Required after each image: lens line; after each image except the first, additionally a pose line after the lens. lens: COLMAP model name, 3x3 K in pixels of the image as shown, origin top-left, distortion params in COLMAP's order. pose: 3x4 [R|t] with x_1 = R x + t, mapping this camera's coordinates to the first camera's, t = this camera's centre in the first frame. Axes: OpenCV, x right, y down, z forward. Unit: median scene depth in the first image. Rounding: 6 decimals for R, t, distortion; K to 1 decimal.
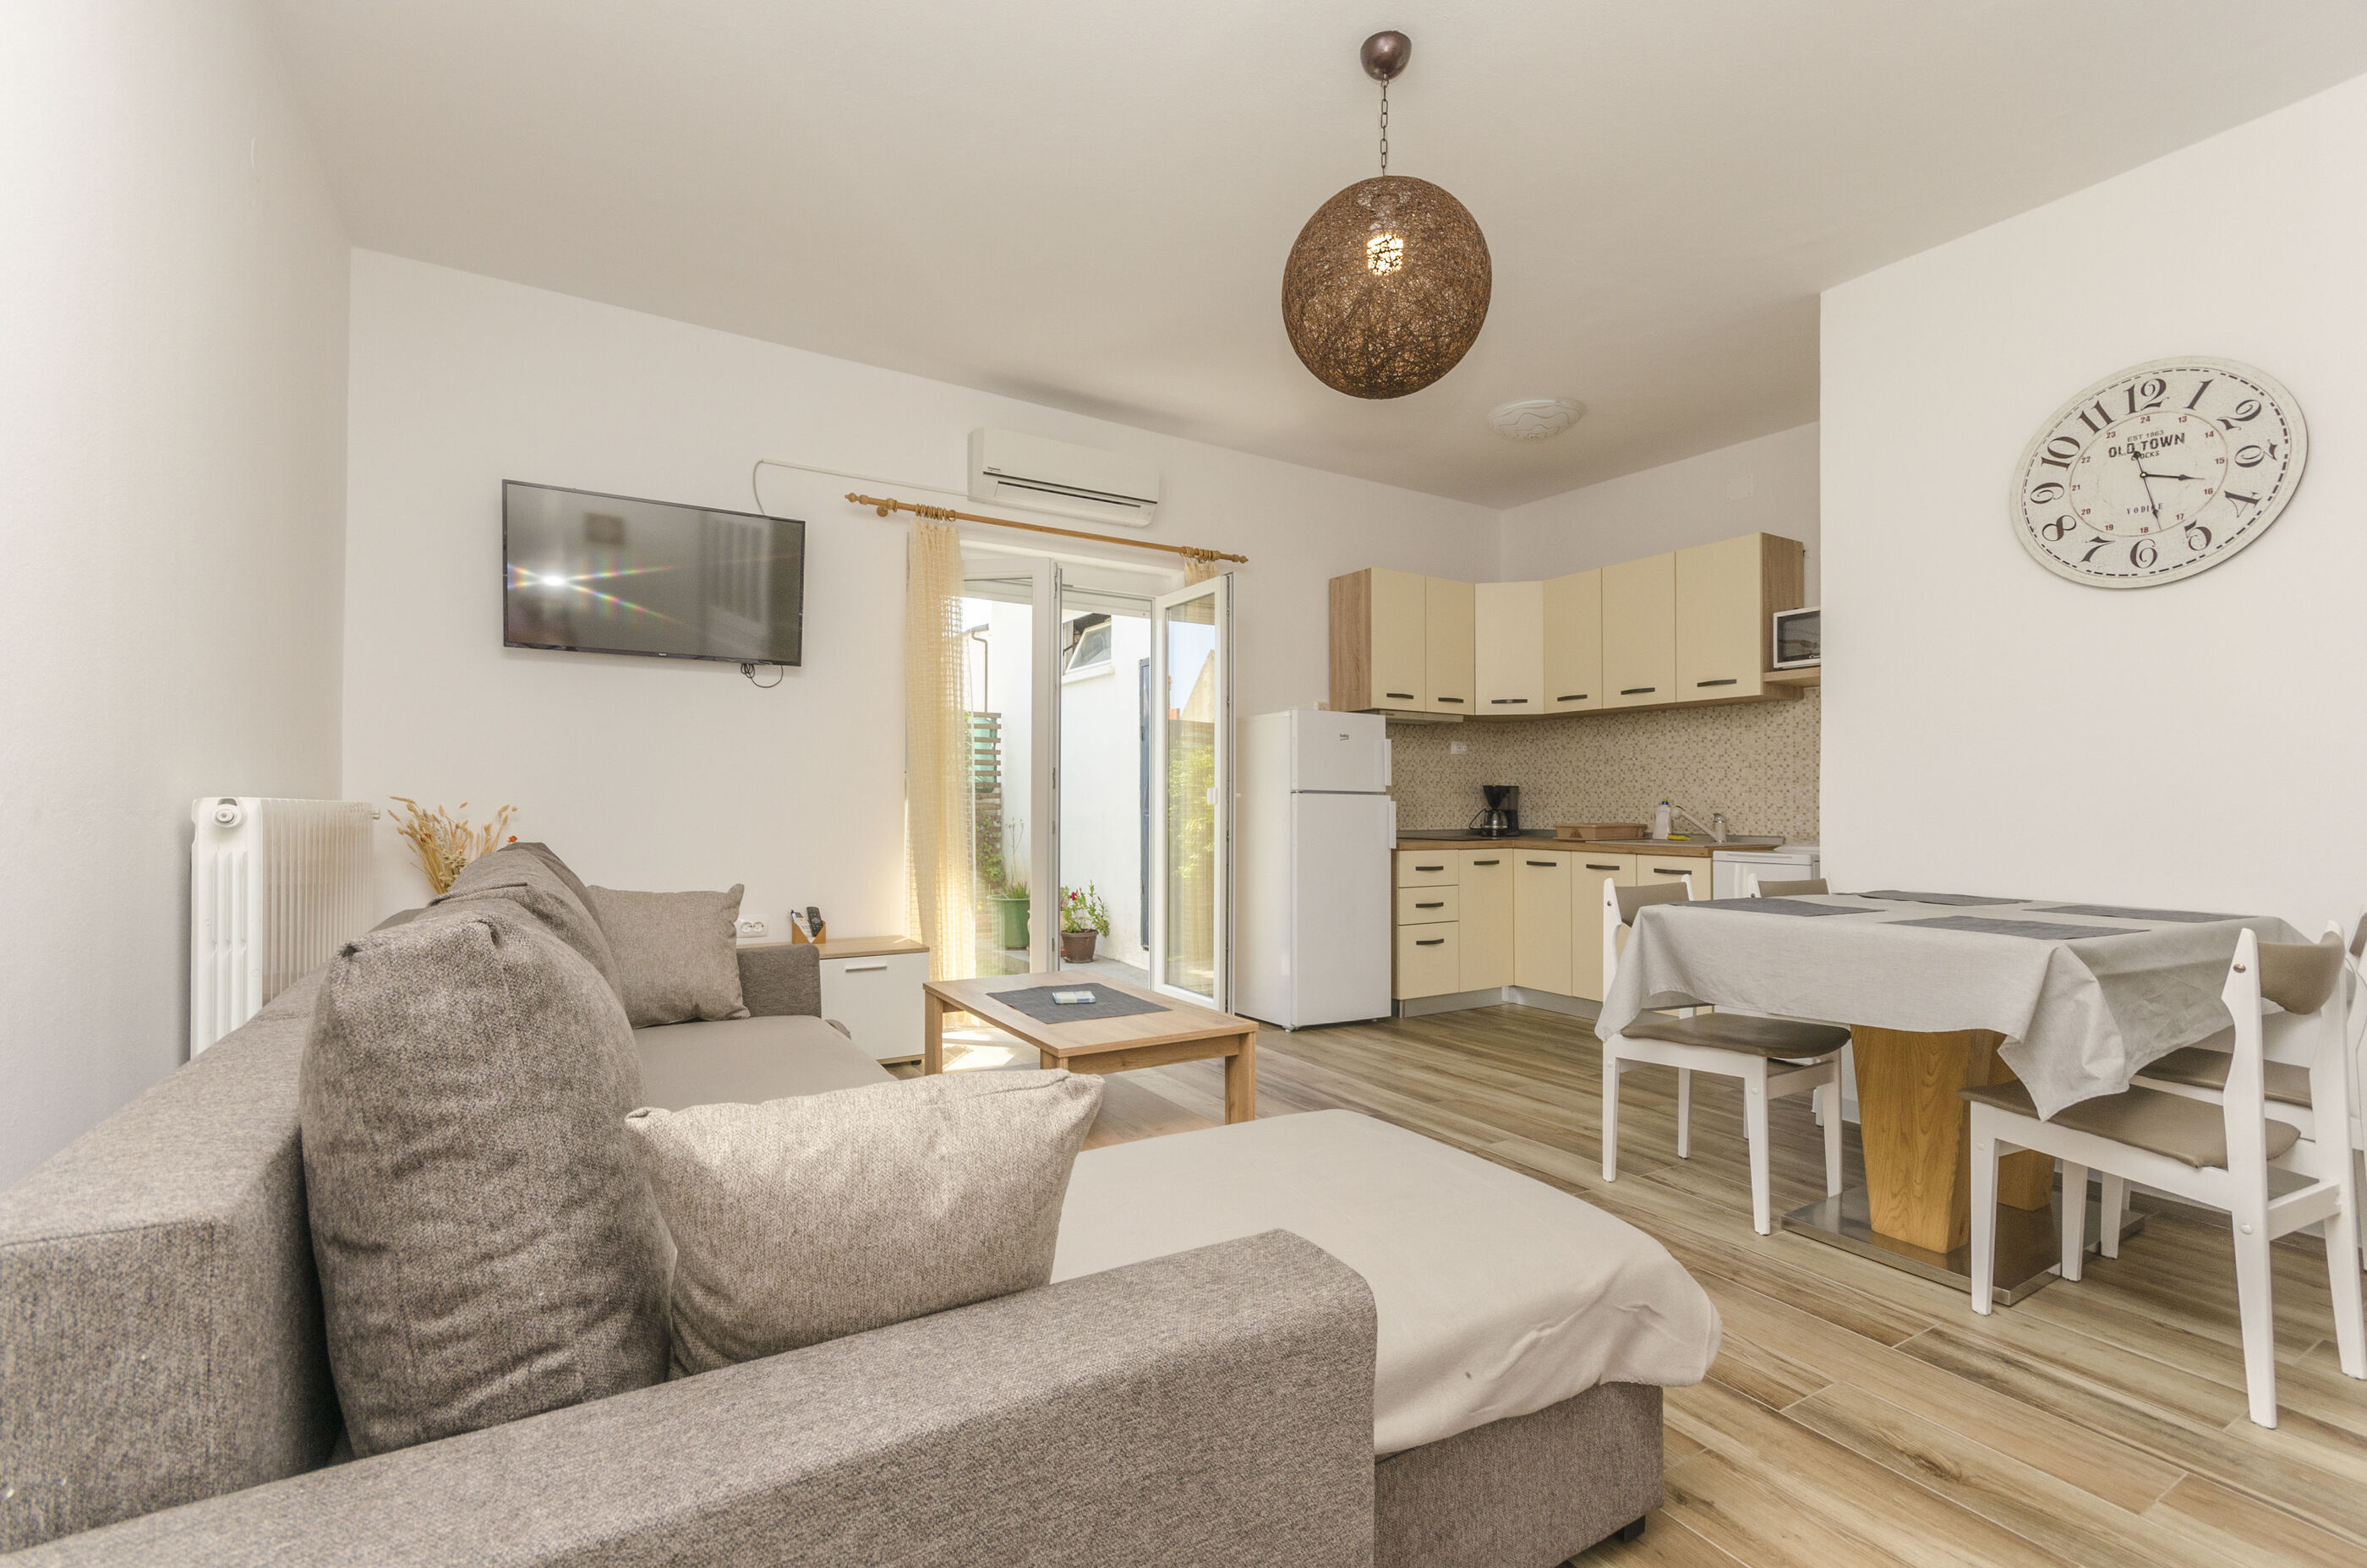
lens RADIAL K [[1039.4, 0, 1184.5], [0, 1039.4, 792.4], [0, 0, 1]] dist [0.009692, -0.000499]
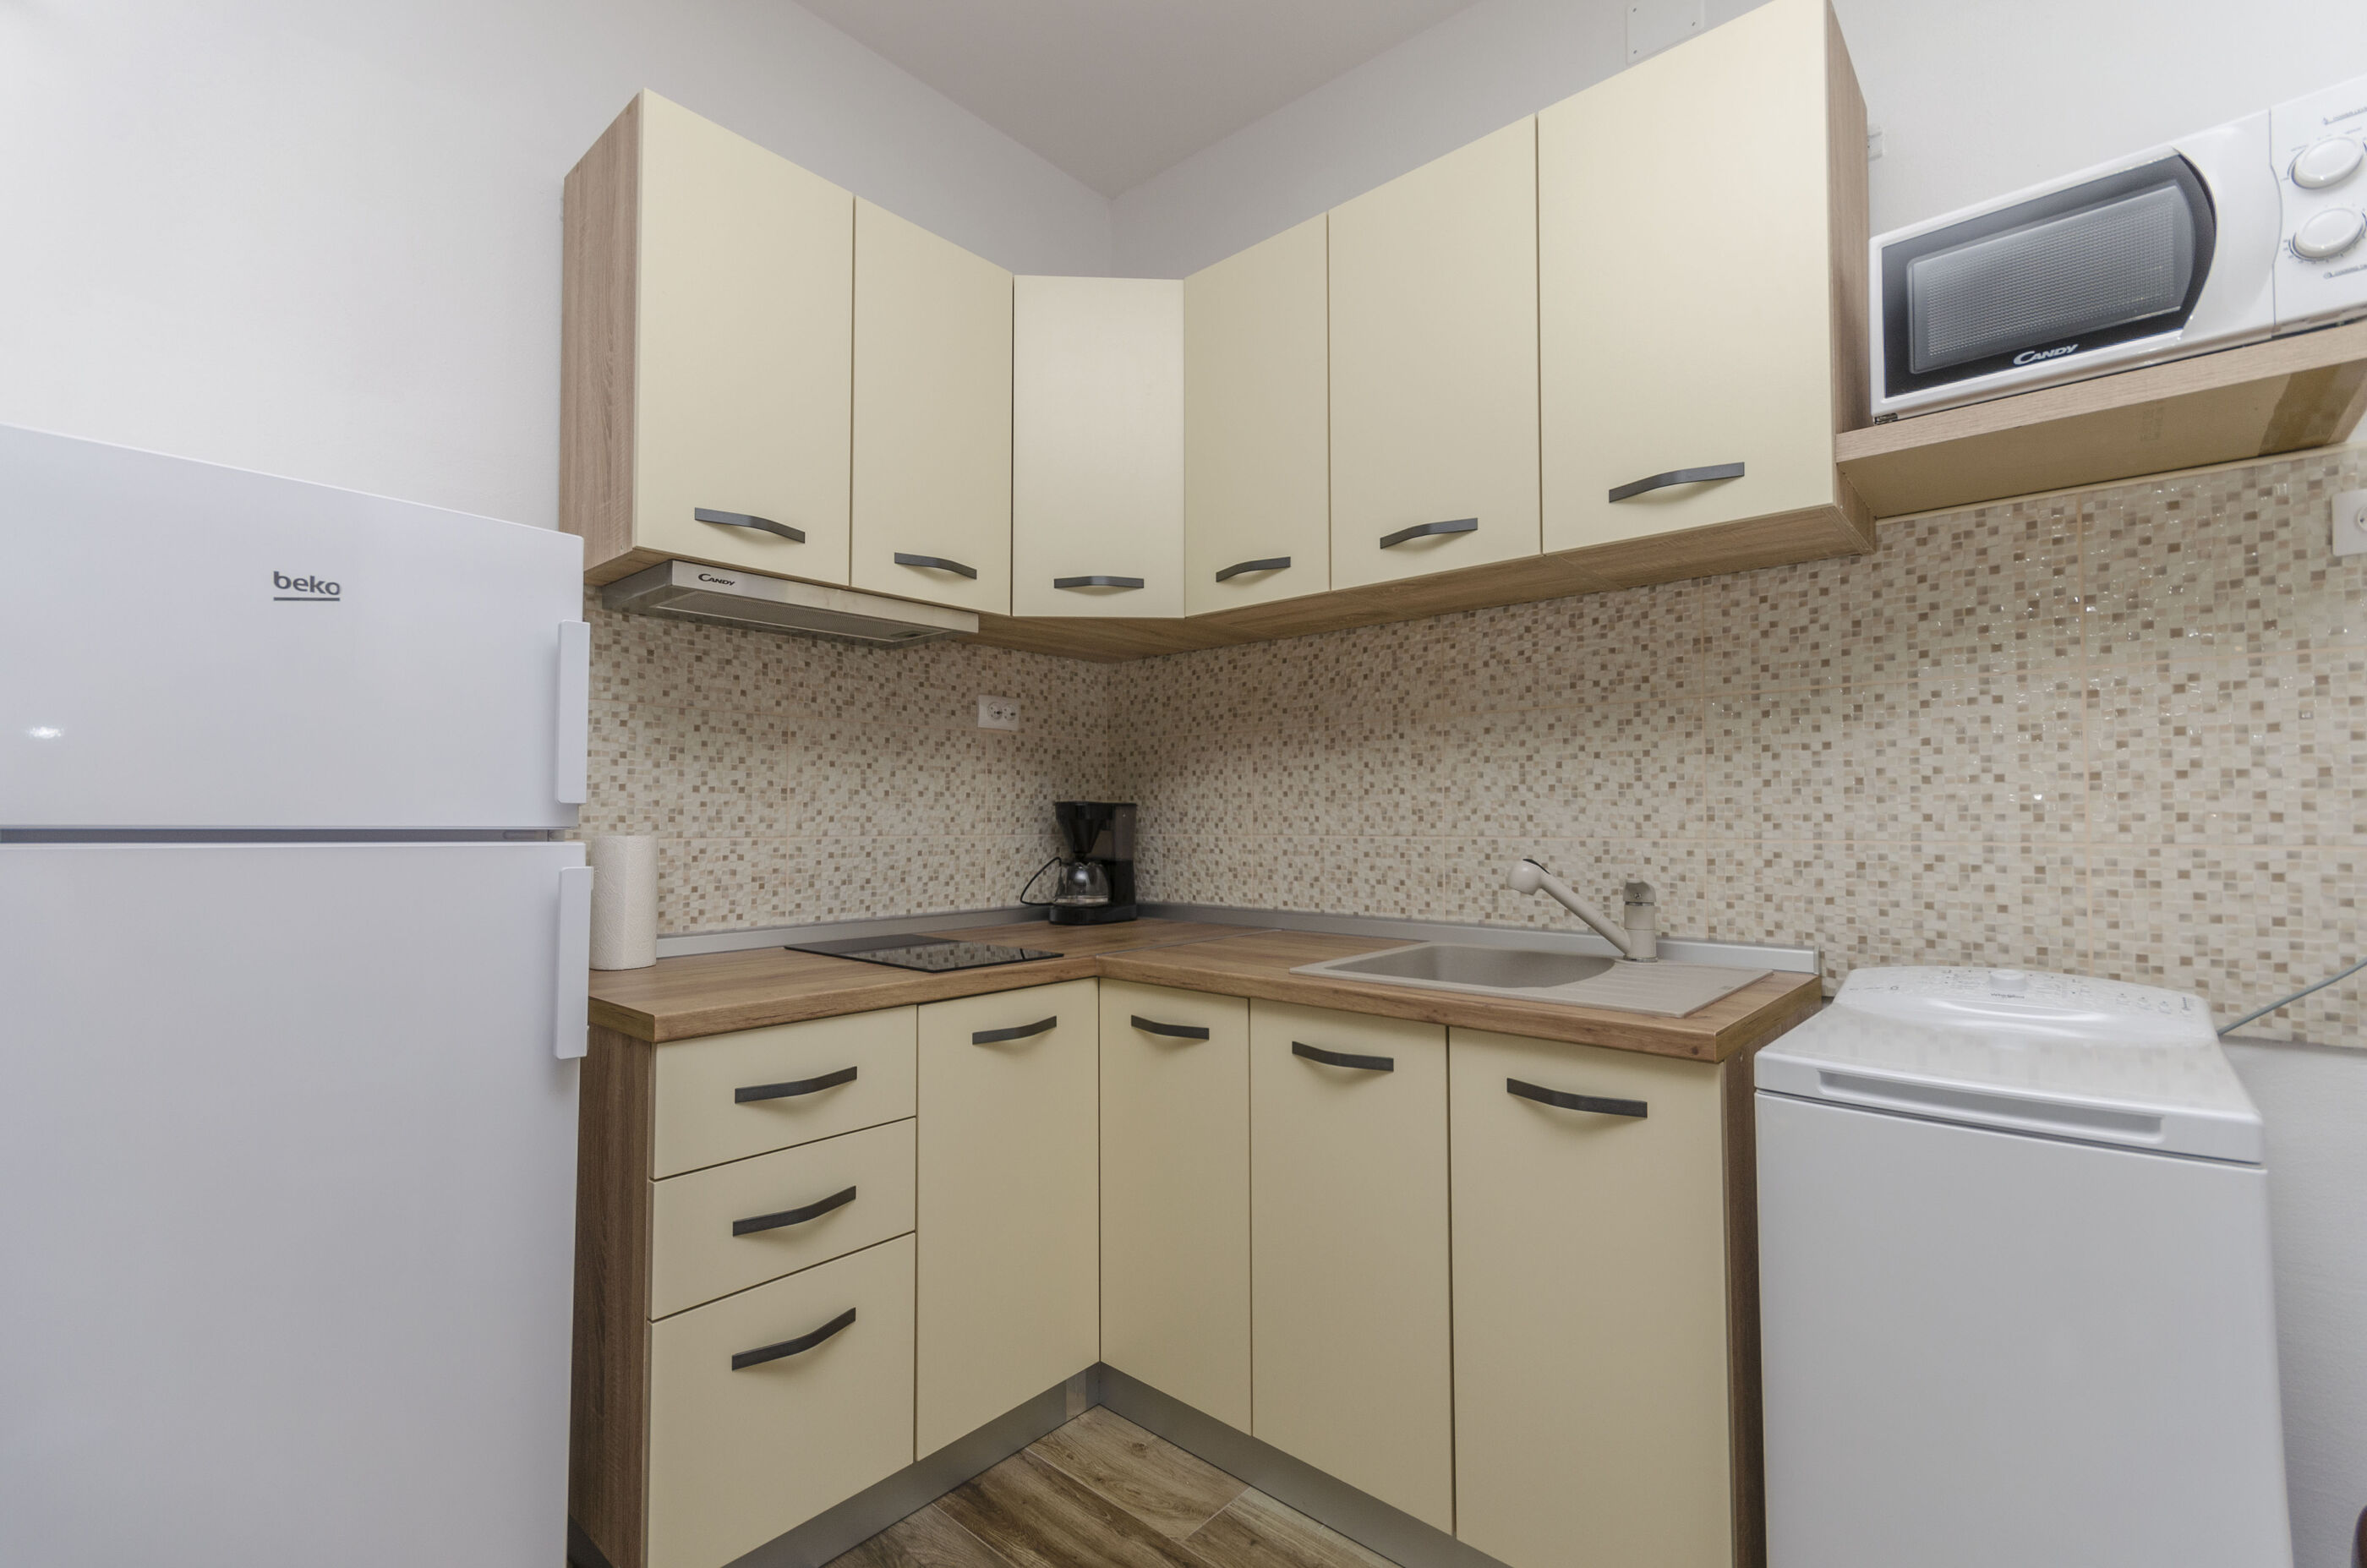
lens RADIAL K [[1048.7, 0, 1196.3], [0, 1048.7, 773.6], [0, 0, 1]] dist [0.000380, -0.000107]
pose [[0.953650, 0.007506, 0.300824, 0.538055], [0.002926, 0.999410, -0.034212, -0.009055], [-0.300903, 0.033507, 0.953066, 1.450448]]
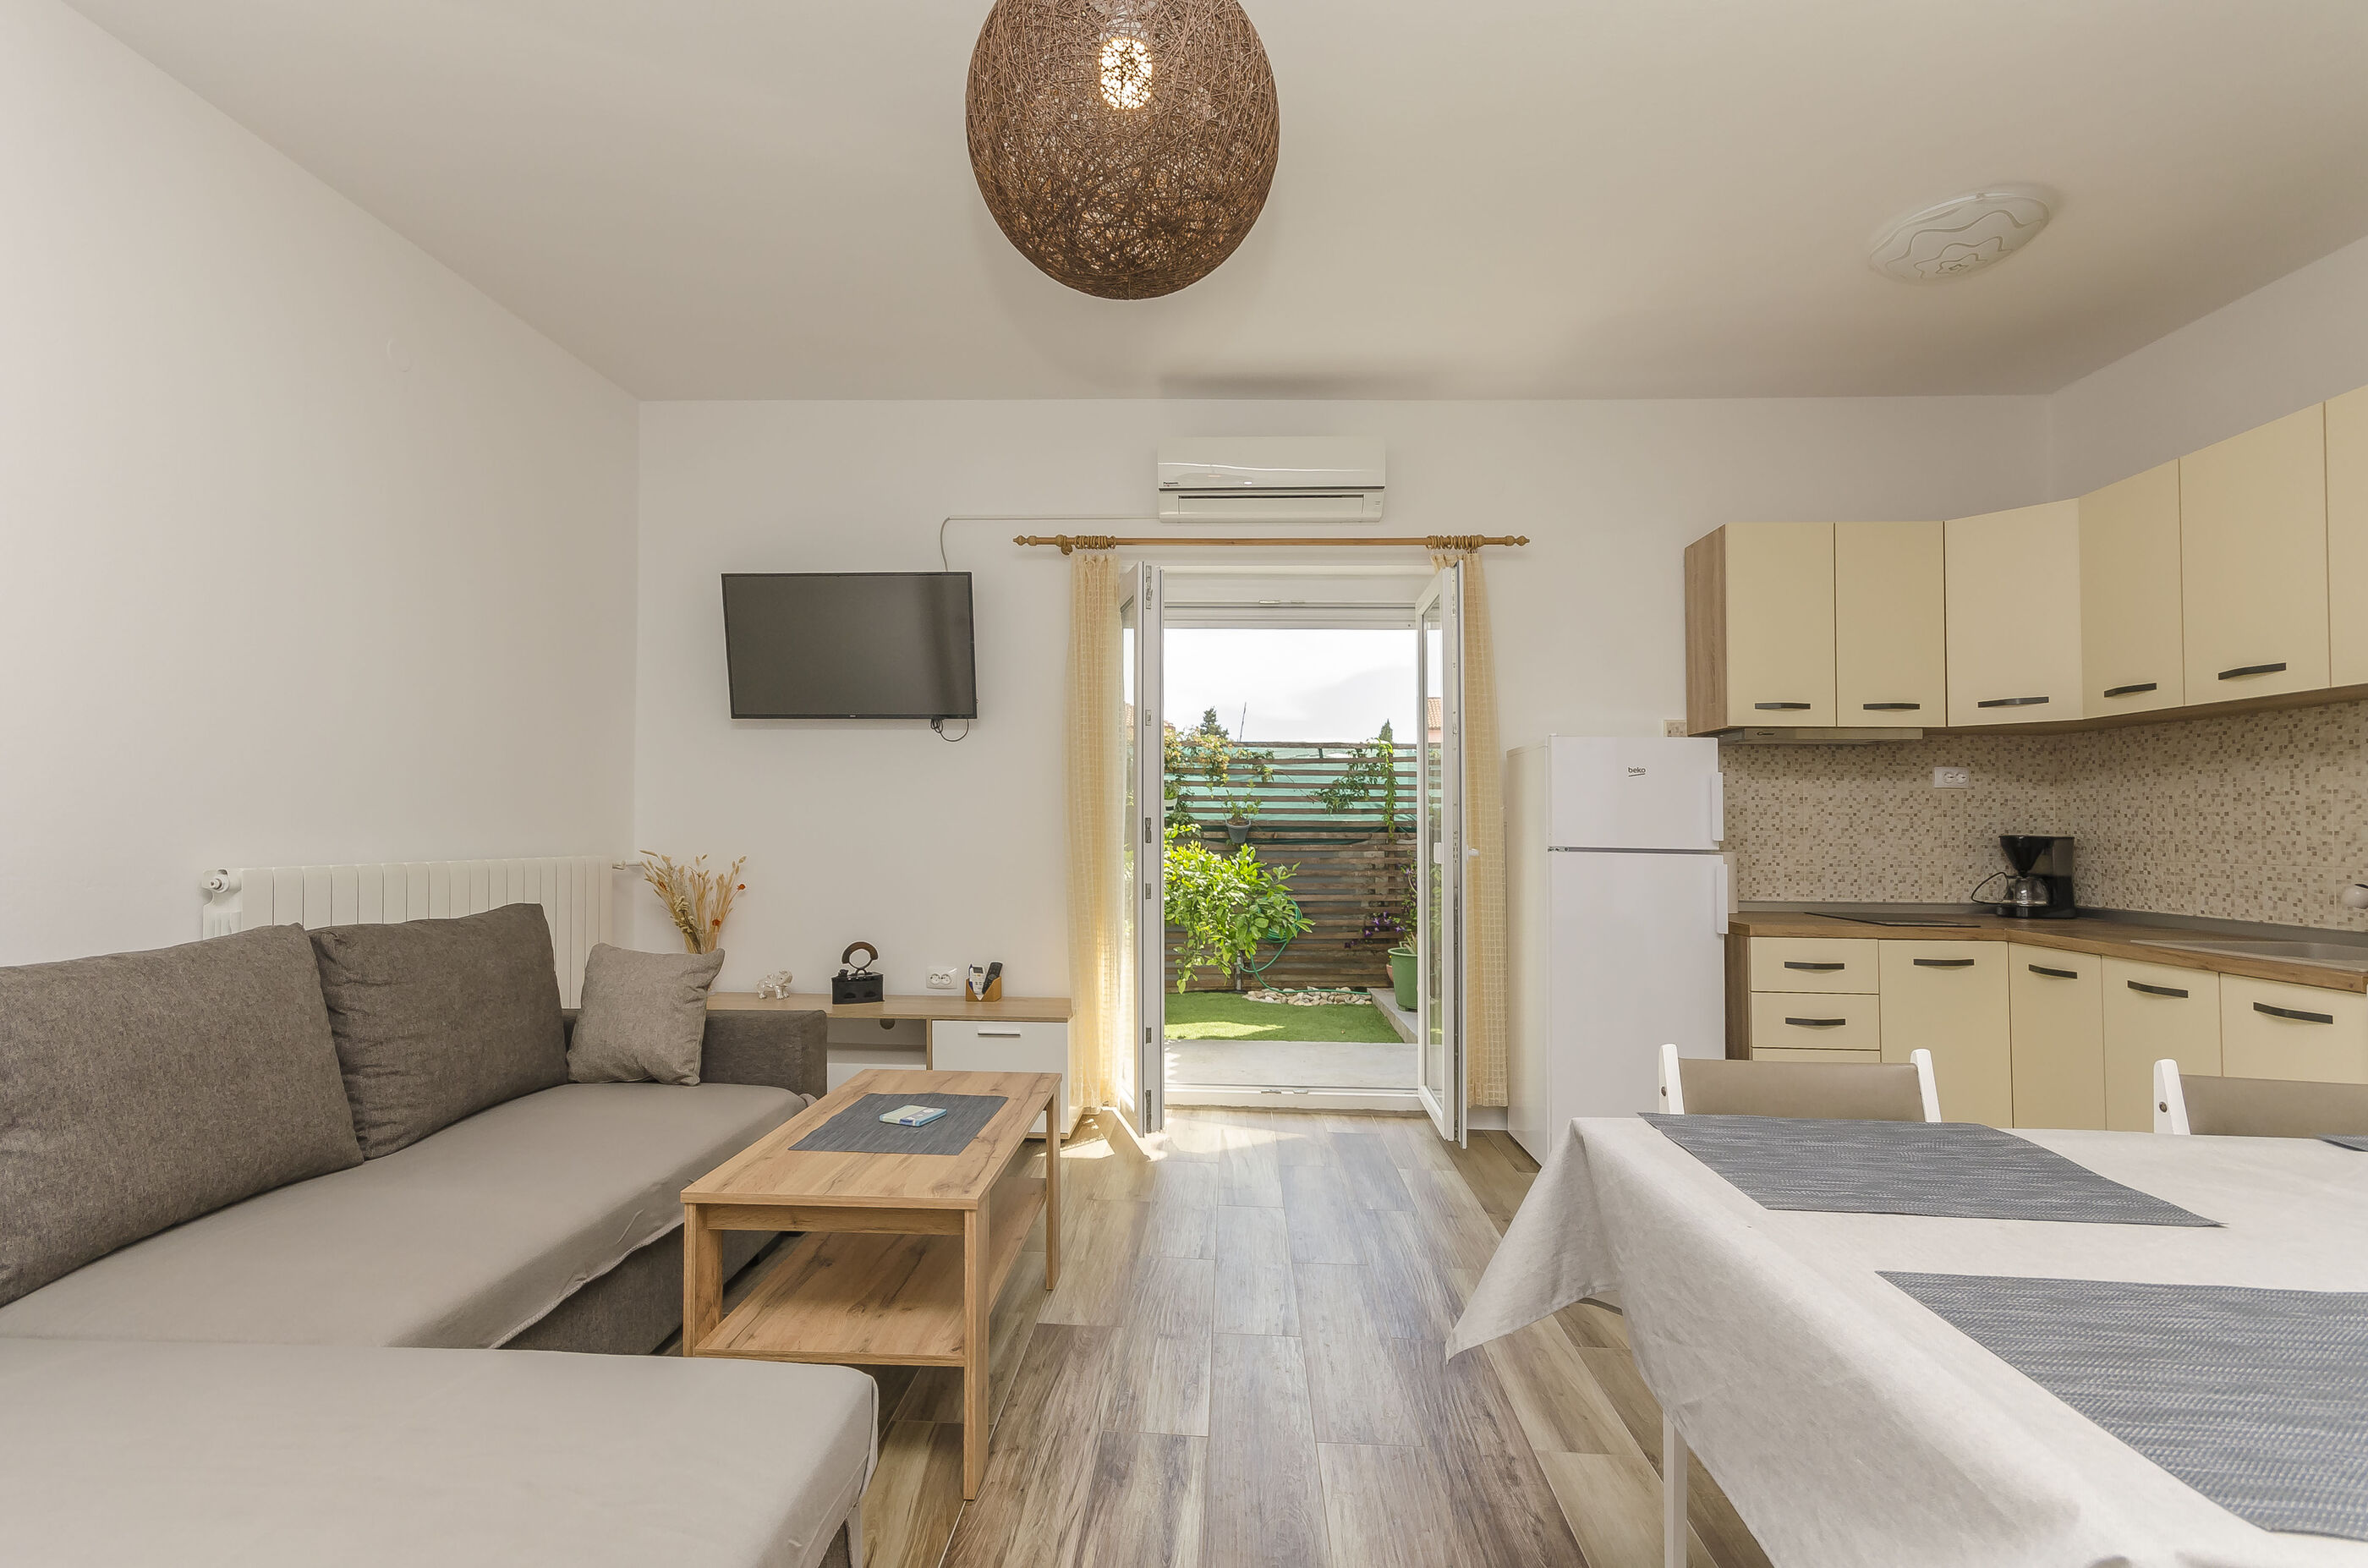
lens RADIAL K [[1065.7, 0, 1171.3], [0, 1065.7, 797.7], [0, 0, 1]] dist [0.014088, -0.000012]
pose [[0.829163, -0.012750, -0.558862, 0.592413], [0.000737, 0.999764, -0.021715, -0.039842], [0.559007, 0.017594, 0.828976, 0.447774]]
